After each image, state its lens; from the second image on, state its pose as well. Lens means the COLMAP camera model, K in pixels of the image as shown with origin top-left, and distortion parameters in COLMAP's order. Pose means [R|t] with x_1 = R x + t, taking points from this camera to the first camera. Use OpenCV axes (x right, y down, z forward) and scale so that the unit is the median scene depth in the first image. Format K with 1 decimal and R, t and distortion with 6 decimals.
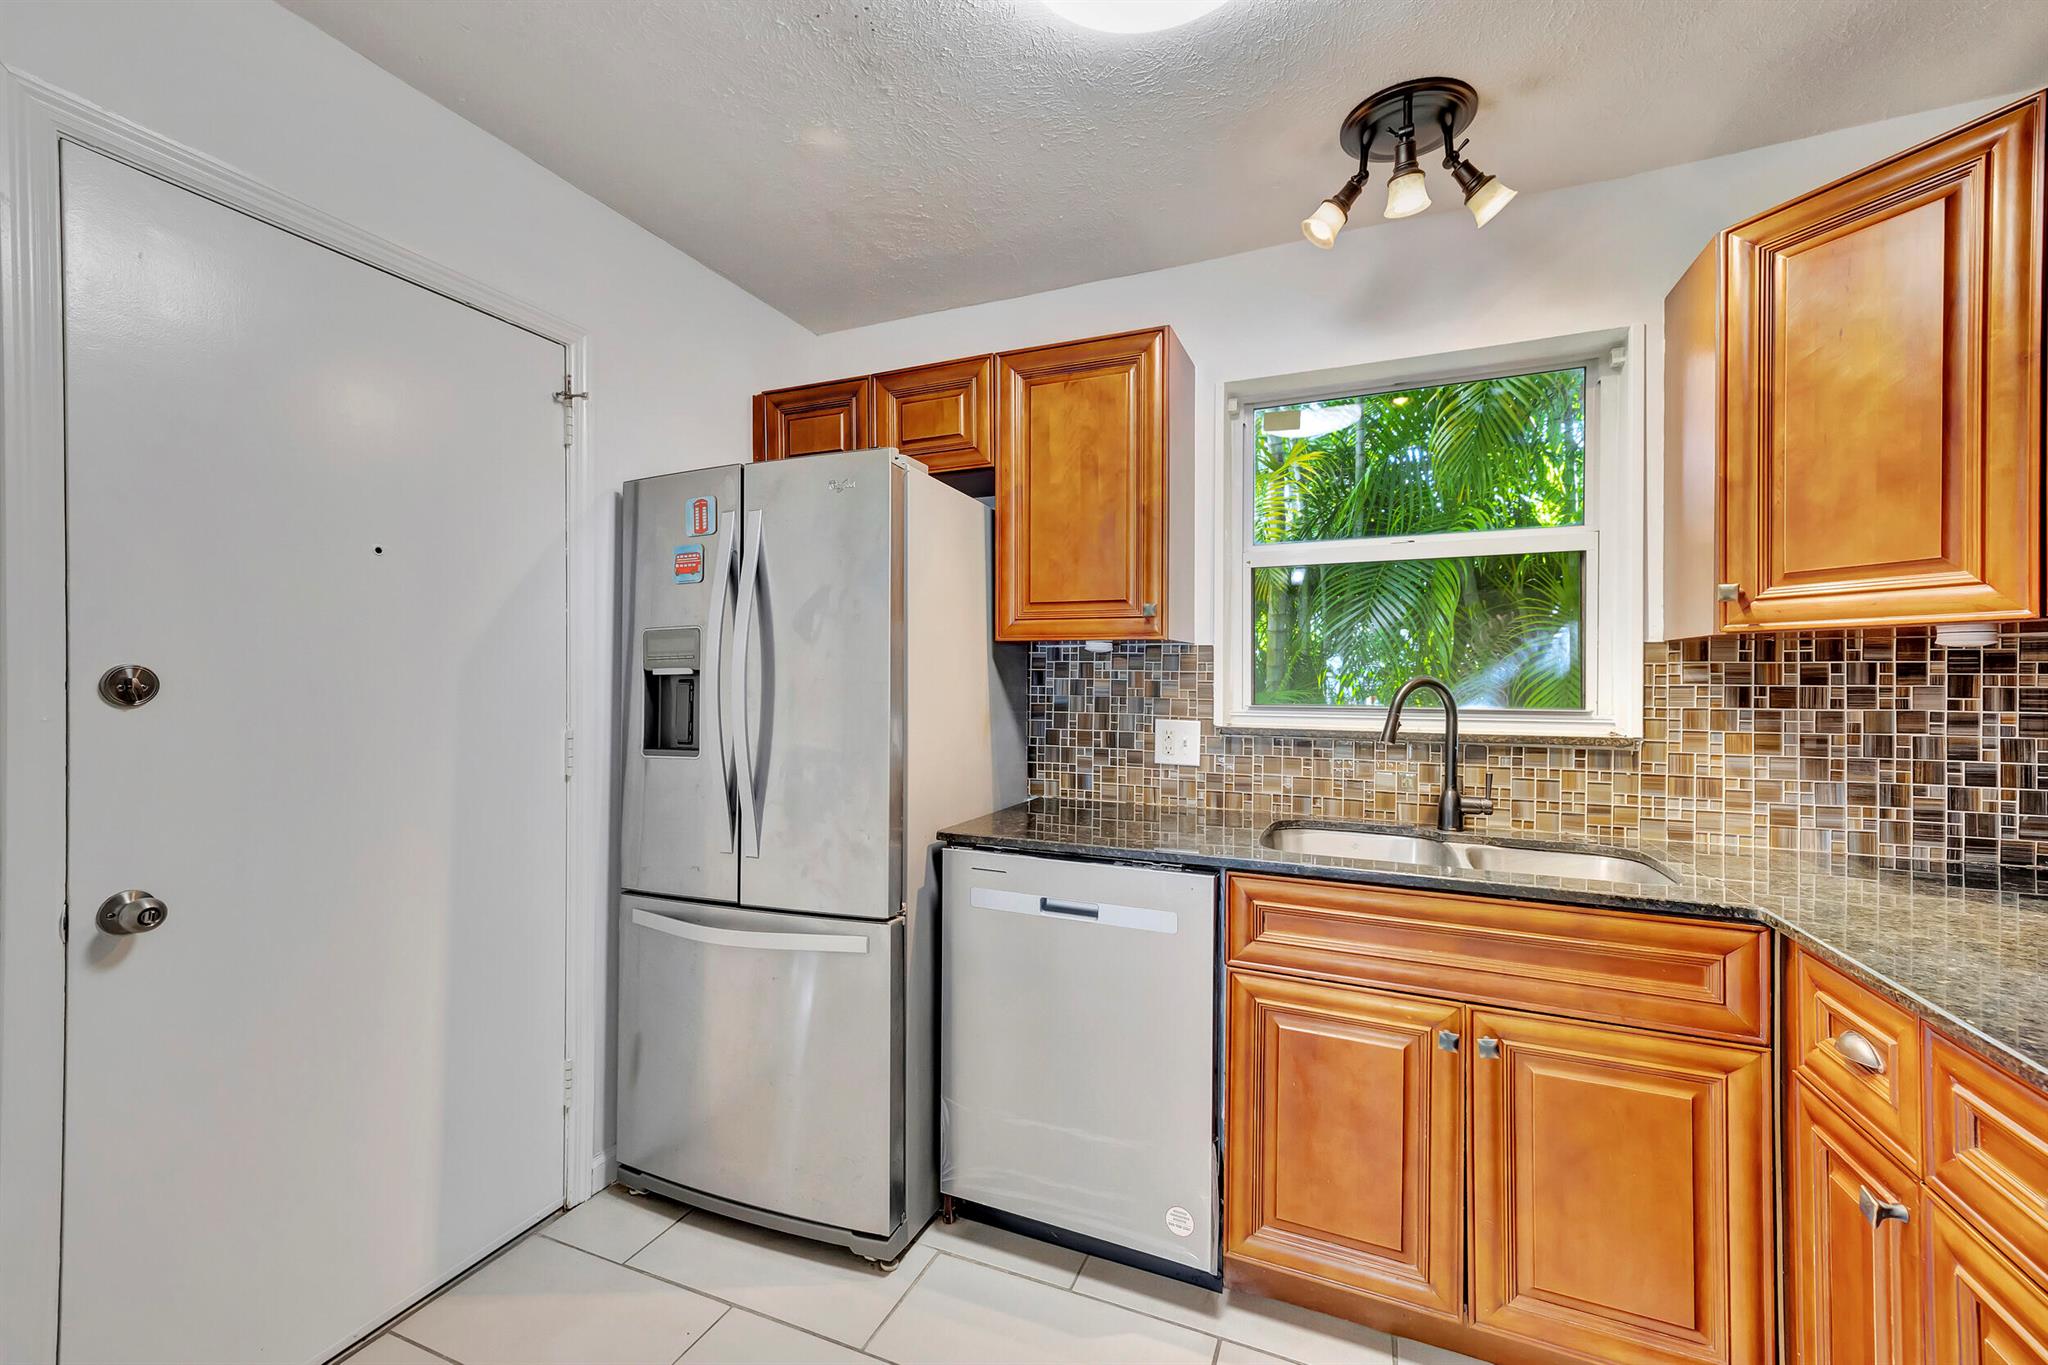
lens RADIAL K [[834.1, 0, 1013.6], [0, 834.1, 674.6], [0, 0, 1]] dist [-0.001187, -0.000158]
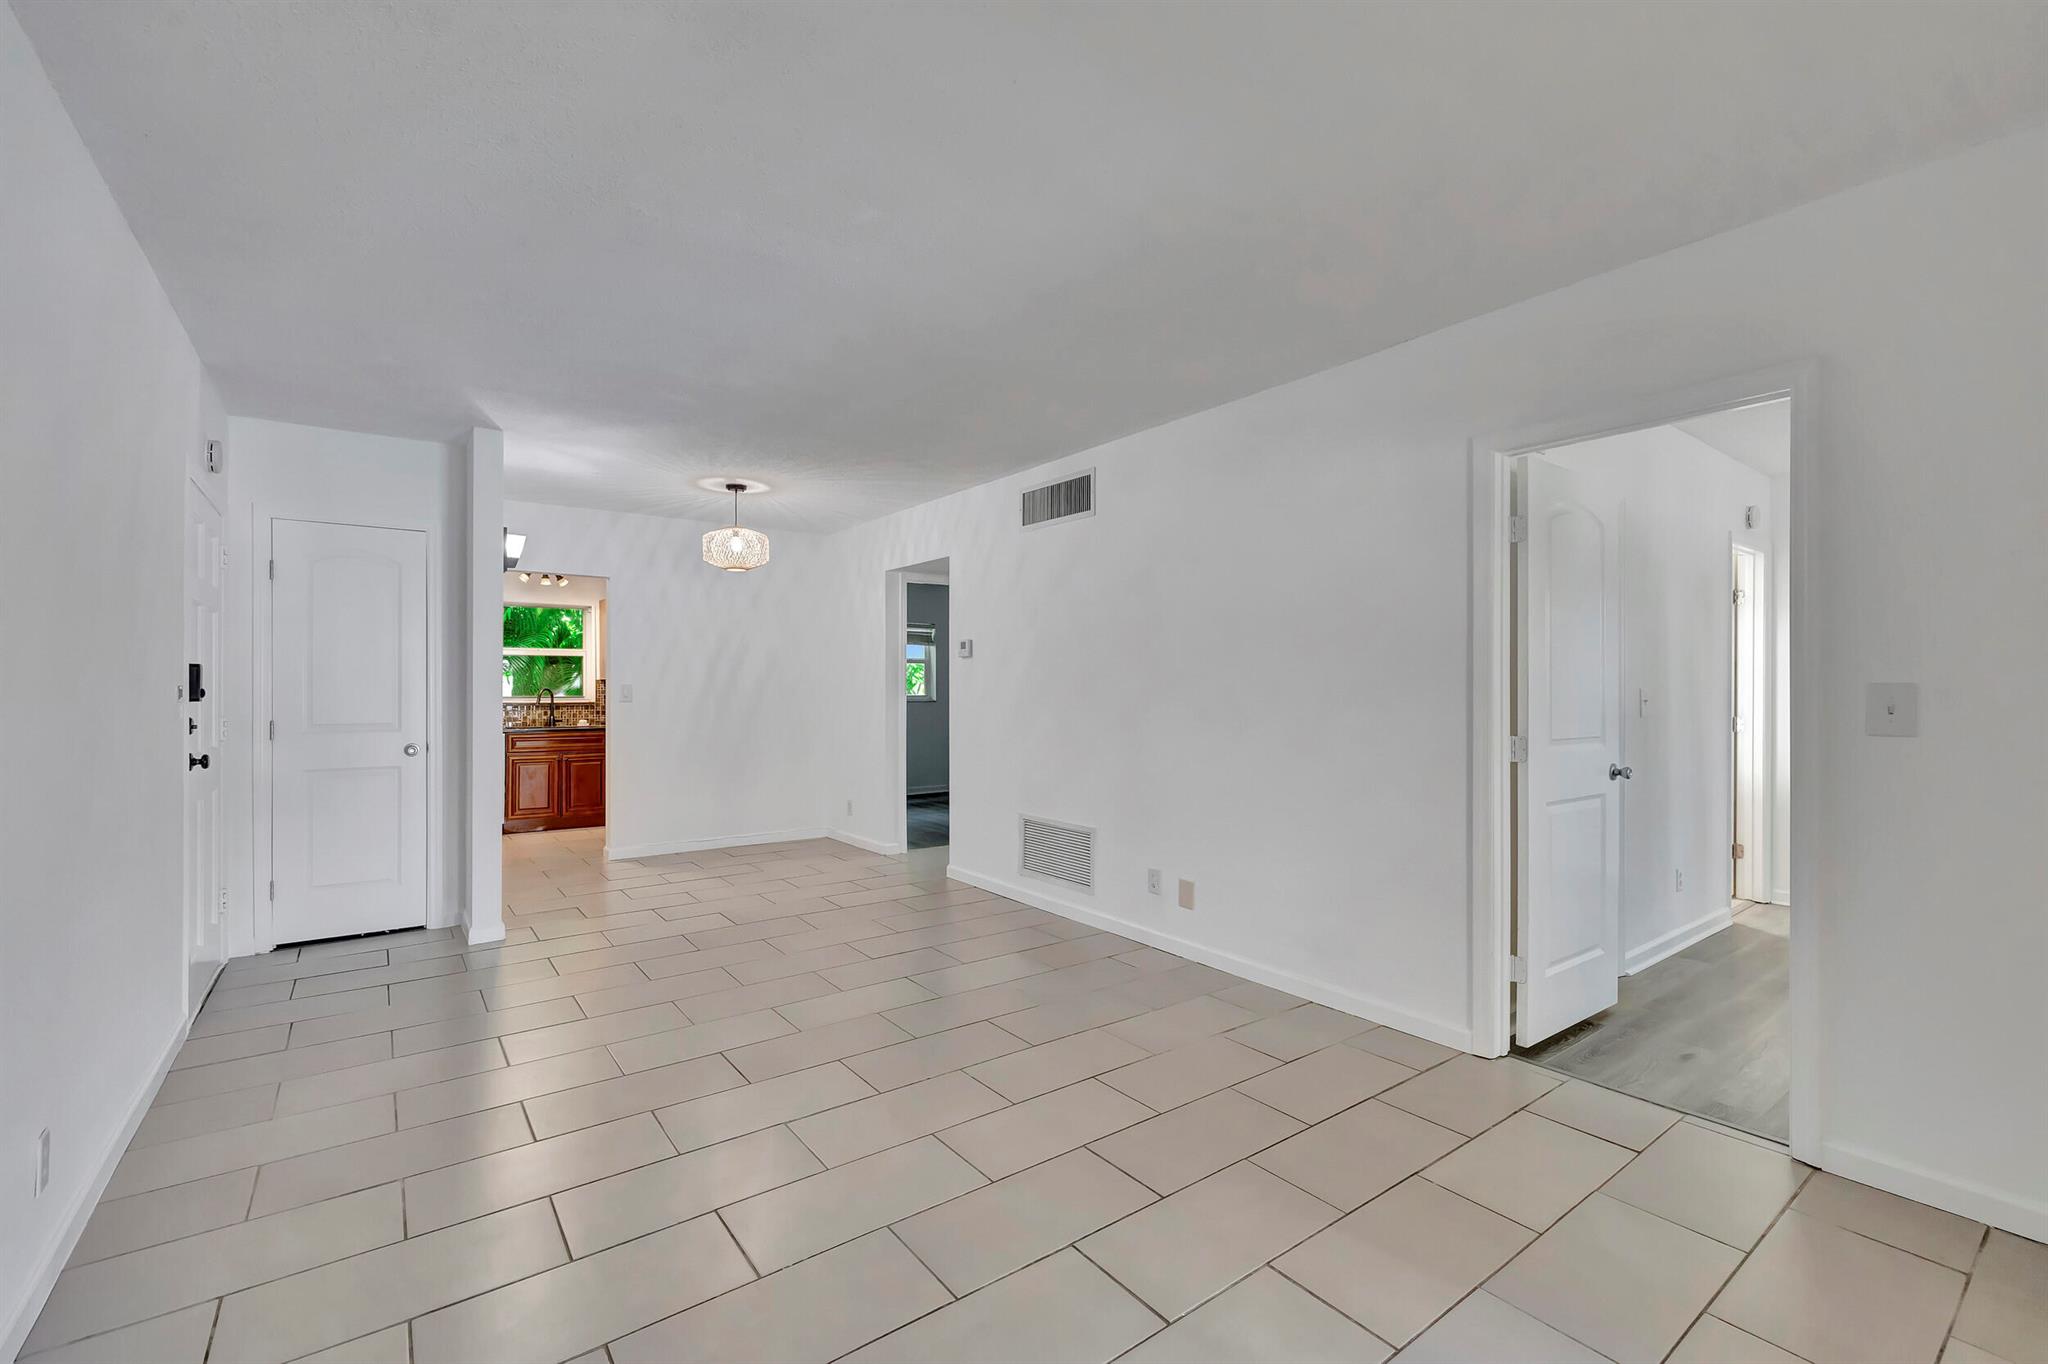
lens RADIAL K [[871.4, 0, 1024.0], [0, 871.4, 682.0], [0, 0, 1]] dist [0.000023, 0.000109]
pose [[0.491662, -0.006059, 0.870765, -2.002110], [0.004427, 0.999980, 0.004459, -0.036844], [-0.870775, 0.001663, 0.491679, -3.027890]]
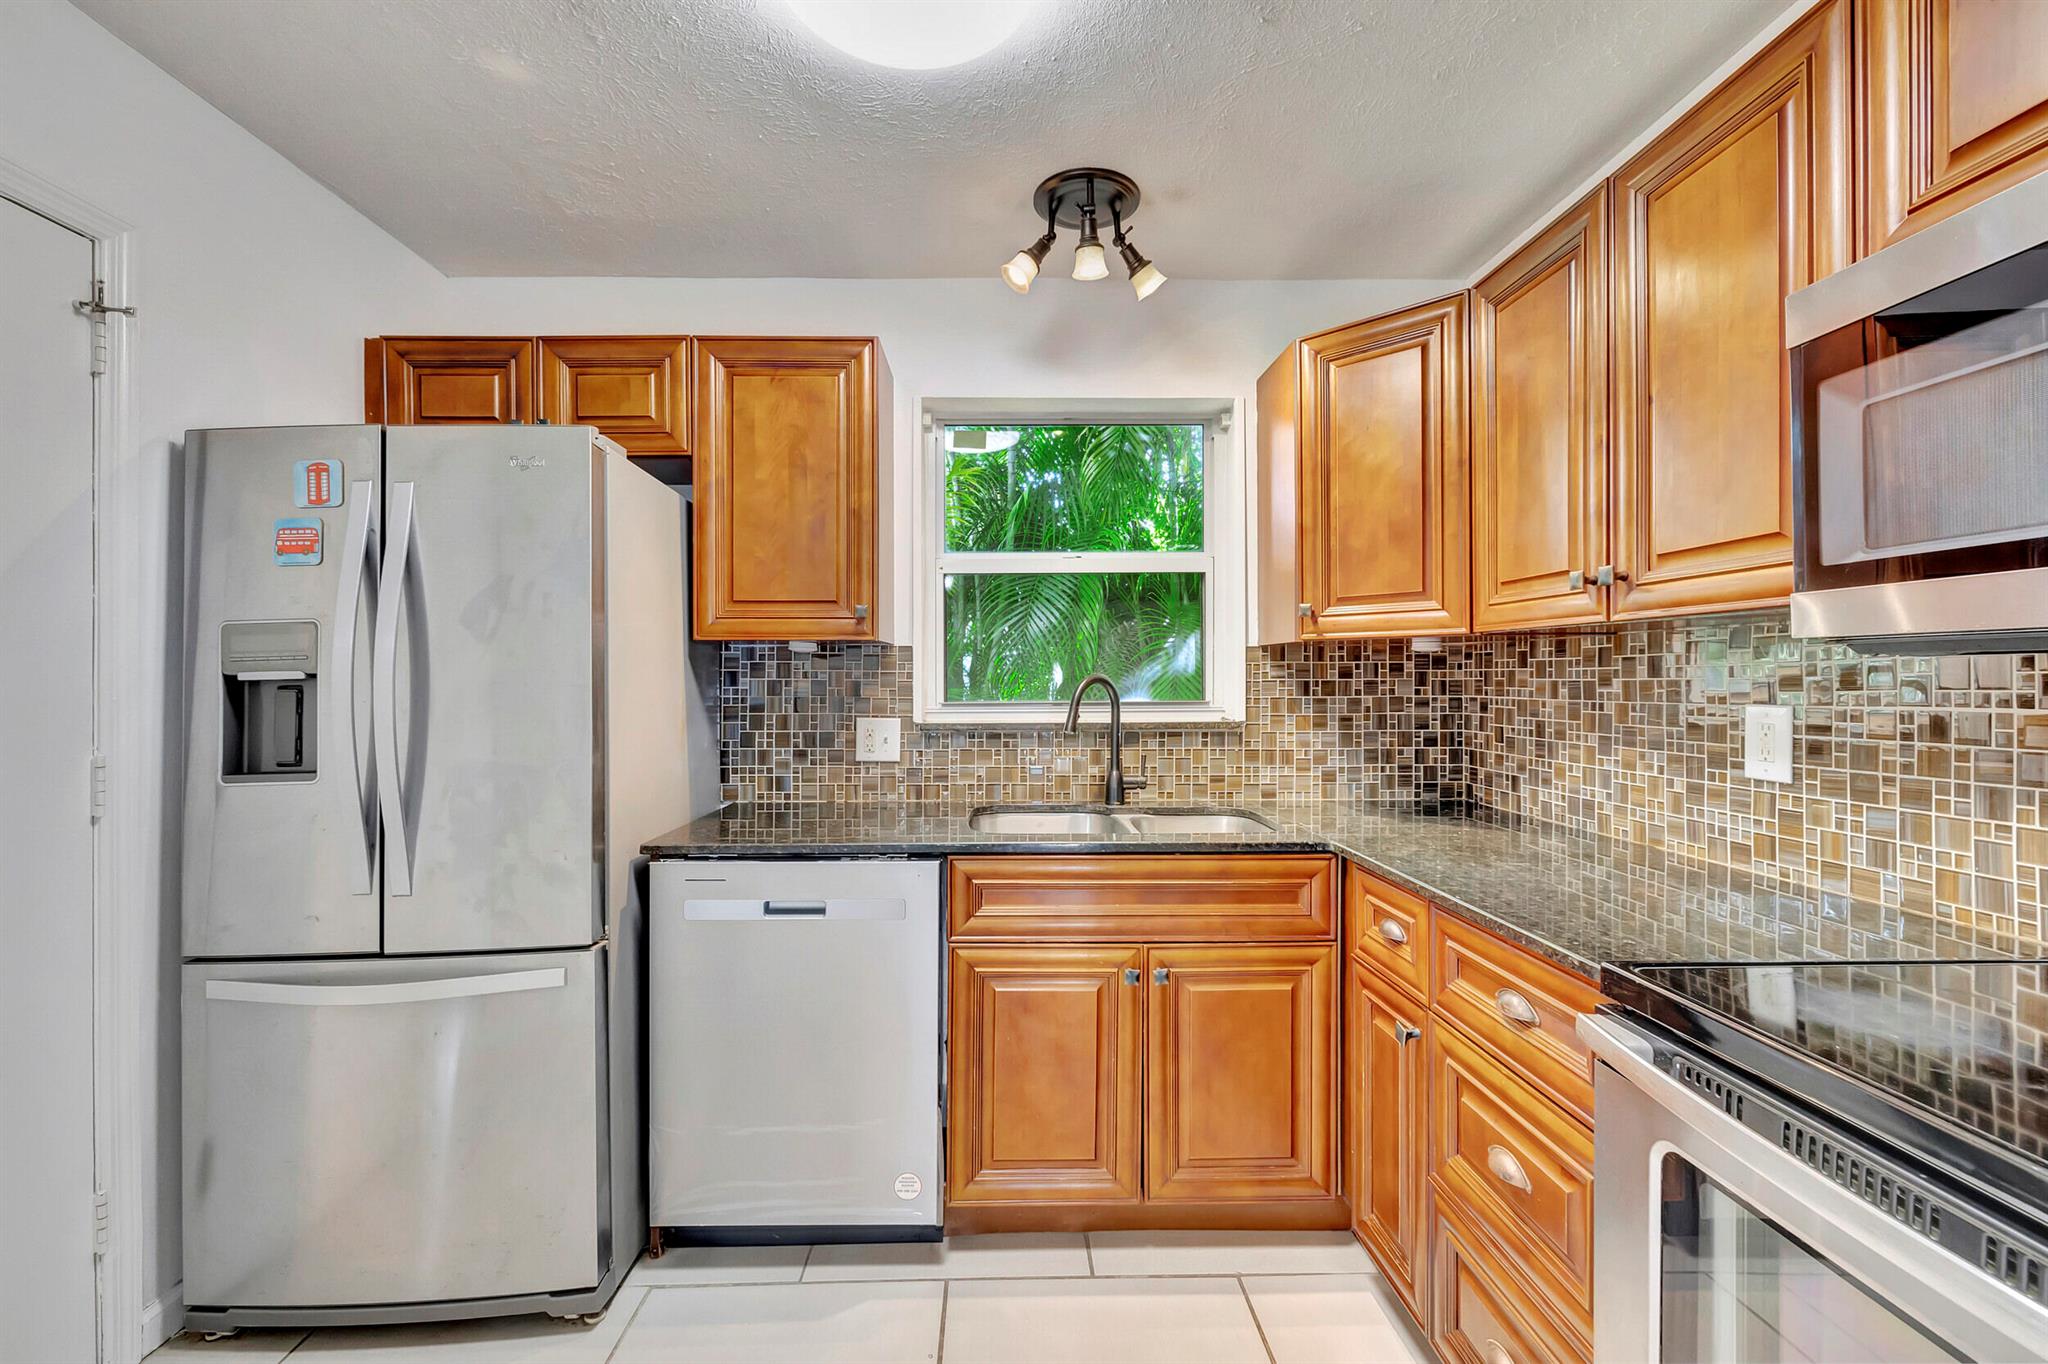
lens RADIAL K [[841.3, 0, 1024.0], [0, 841.3, 682.0], [0, 0, 1]] dist [-0.026188, 0.004389]
pose [[0.903811, -0.011000, 0.427791, -0.101300], [0.006344, 0.999904, 0.012308, -0.002430], [-0.427885, -0.008410, 0.903794, -0.020850]]
